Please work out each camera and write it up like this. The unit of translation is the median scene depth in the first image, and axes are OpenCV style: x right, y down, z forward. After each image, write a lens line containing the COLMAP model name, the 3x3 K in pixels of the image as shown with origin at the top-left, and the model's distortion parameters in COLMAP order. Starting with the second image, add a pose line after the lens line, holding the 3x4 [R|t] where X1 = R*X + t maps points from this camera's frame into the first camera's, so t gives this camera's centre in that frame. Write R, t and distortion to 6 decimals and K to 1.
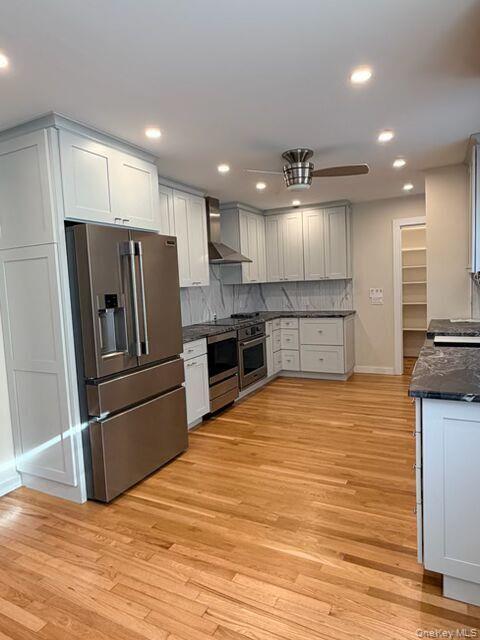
lens RADIAL K [[391.1, 0, 245.2], [0, 391.1, 316.4], [0, 0, 1]] dist [-0.004211, -0.000478]
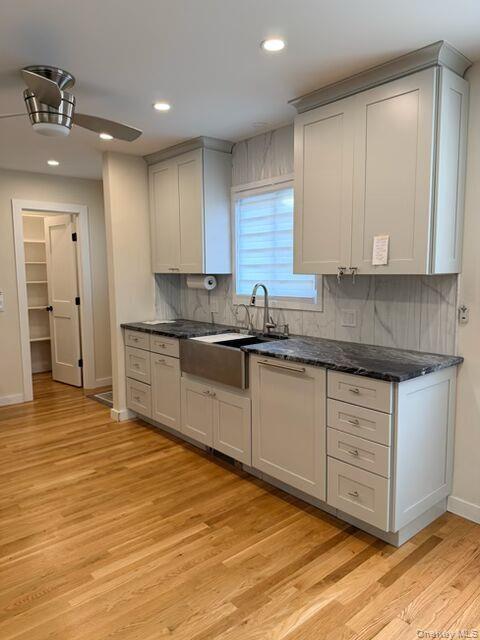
lens RADIAL K [[445.6, 0, 240.0], [0, 445.6, 320.0], [0, 0, 1]] dist [0.090767, -0.129050]
pose [[0.382058, -0.055560, 0.922467, -0.391568], [0.066666, 0.997247, 0.032453, -0.017810], [-0.921731, 0.049098, 0.384710, 0.389613]]
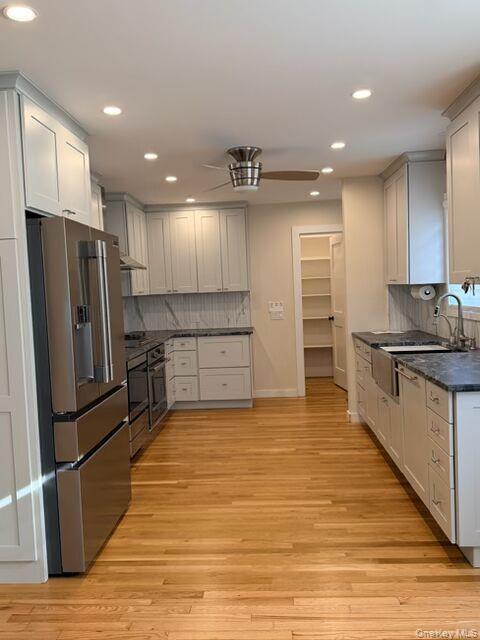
lens RADIAL K [[511.6, 0, 240.0], [0, 511.6, 320.0], [0, 0, 1]] dist [0.124893, -0.219397]
pose [[0.917240, -0.016795, 0.397981, -0.310503], [0.033365, 0.998839, -0.034748, 0.012948], [-0.396936, 0.045151, 0.916735, -0.064684]]
